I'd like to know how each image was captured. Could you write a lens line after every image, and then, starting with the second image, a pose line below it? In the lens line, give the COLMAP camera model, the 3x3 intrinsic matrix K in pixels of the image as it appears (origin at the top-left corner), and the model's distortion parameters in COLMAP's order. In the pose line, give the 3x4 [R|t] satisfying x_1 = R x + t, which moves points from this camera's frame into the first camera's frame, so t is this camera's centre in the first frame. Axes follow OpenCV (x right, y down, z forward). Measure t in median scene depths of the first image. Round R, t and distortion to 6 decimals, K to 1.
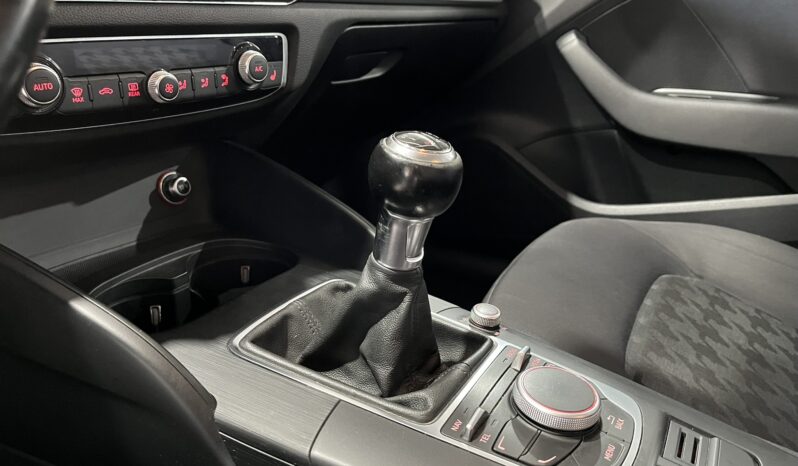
lens RADIAL K [[600.4, 0, 399.0], [0, 600.4, 233.0], [0, 0, 1]] dist [0.028593, -0.050898]
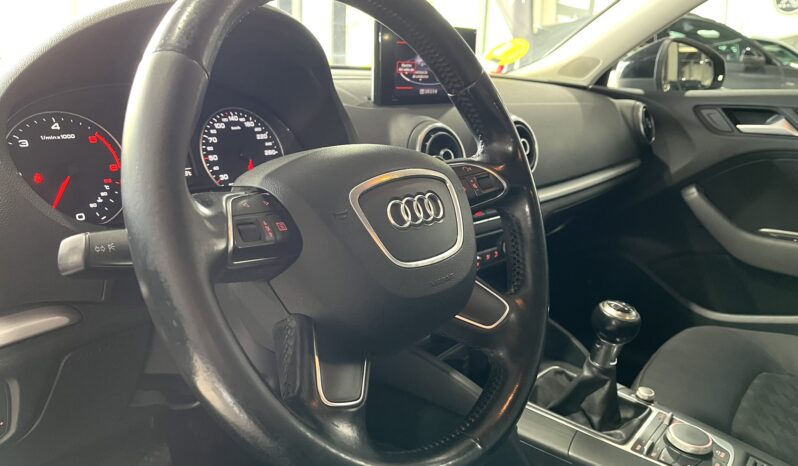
lens RADIAL K [[571.3, 0, 399.0], [0, 571.3, 235.4], [0, 0, 1]] dist [0.047858, -0.094932]
pose [[0.981791, 0.030704, -0.187469, -0.284642], [-0.050399, 0.993587, -0.101216, -0.129382], [0.183159, 0.108821, 0.977042, -0.909989]]
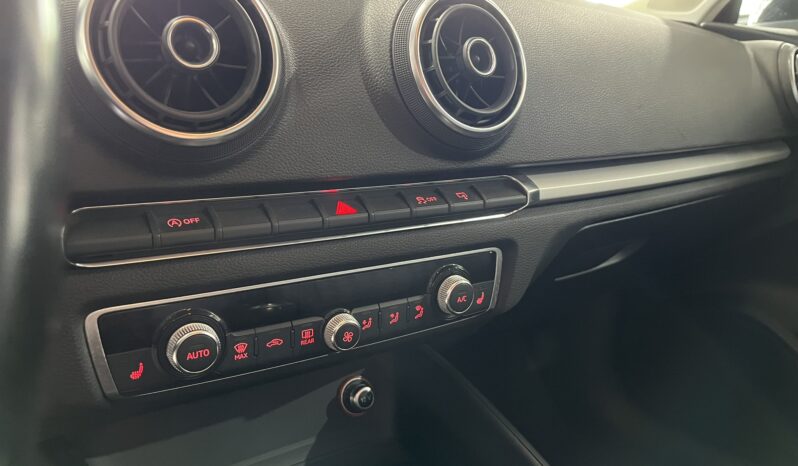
lens RADIAL K [[600.4, 0, 399.0], [0, 600.4, 233.0], [0, 0, 1]] dist [0.028593, -0.050898]
pose [[0.934420, 0.080135, -0.347041, -0.048142], [-0.123766, 0.986697, -0.105406, -0.302740], [0.333977, 0.141446, 0.931908, 0.250752]]
